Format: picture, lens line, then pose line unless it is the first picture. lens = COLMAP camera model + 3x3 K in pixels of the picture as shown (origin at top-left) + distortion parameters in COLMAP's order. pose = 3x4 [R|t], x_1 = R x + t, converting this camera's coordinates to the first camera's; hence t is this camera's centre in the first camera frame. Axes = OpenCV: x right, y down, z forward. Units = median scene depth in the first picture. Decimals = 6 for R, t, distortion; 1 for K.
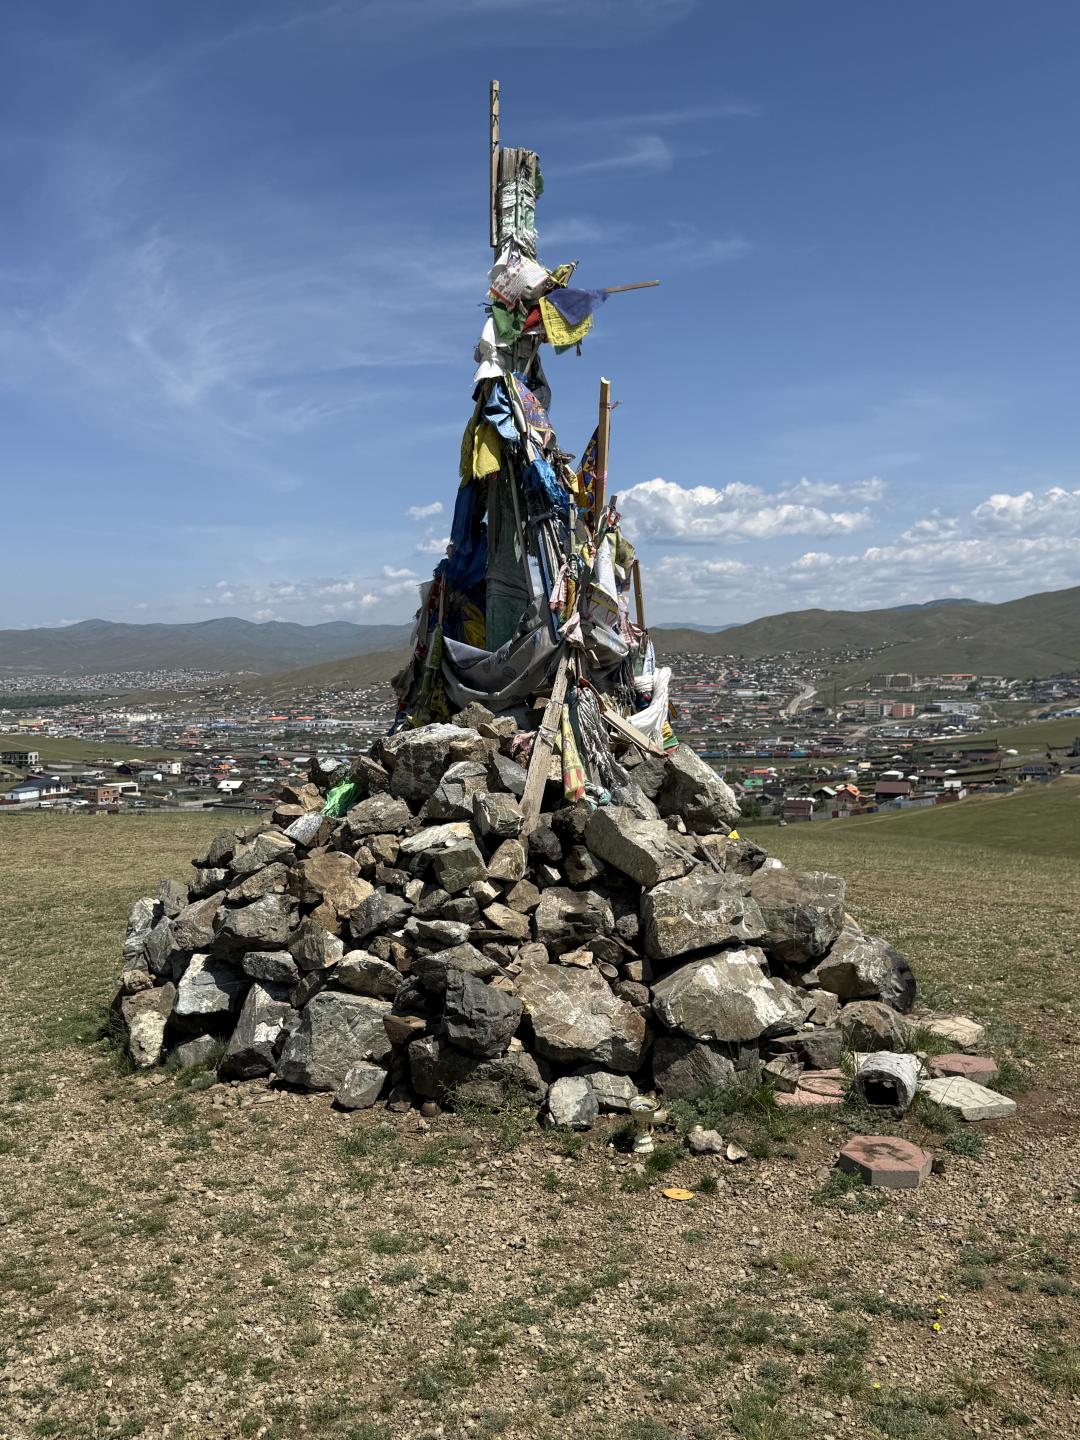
lens RADIAL K [[1339.8, 0, 536.5], [0, 1339.8, 714.2], [0, 0, 1]] dist [0.029967, 0.000000]
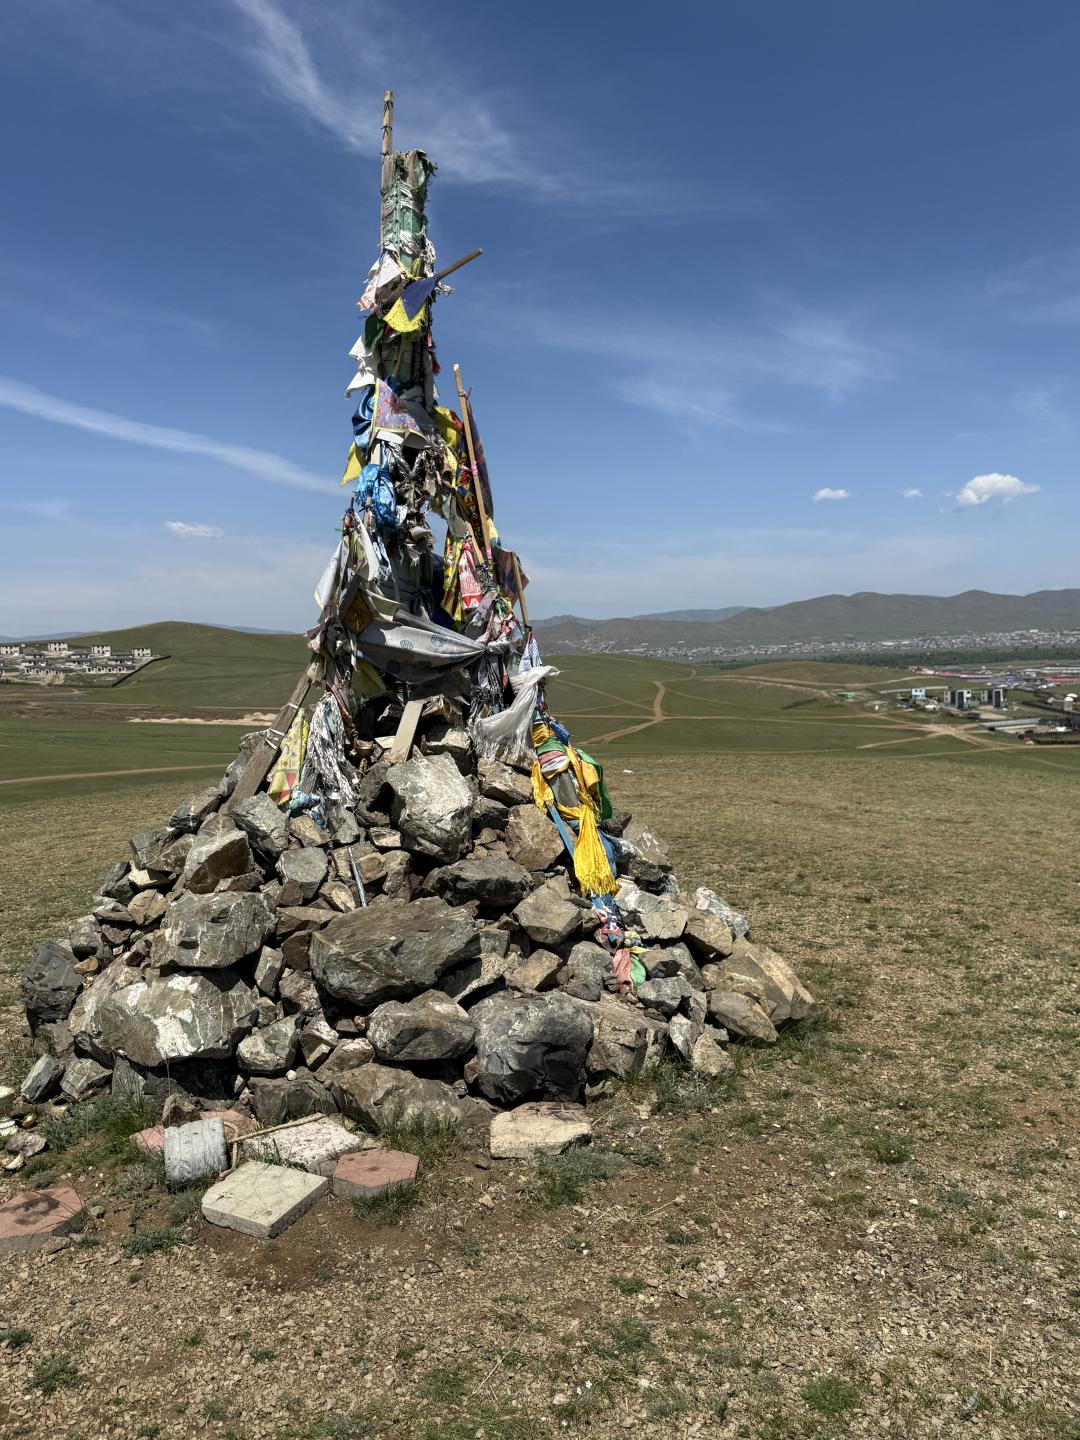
lens RADIAL K [[1157.9, 0, 541.7], [0, 1157.9, 724.2], [0, 0, 1]] dist [-0.009687, -0.002935]
pose [[0.644493, 0.042050, -0.763453, 0.880340], [0.000286, 0.998473, 0.055236, -0.049176], [0.764610, -0.035818, 0.643497, 0.614914]]
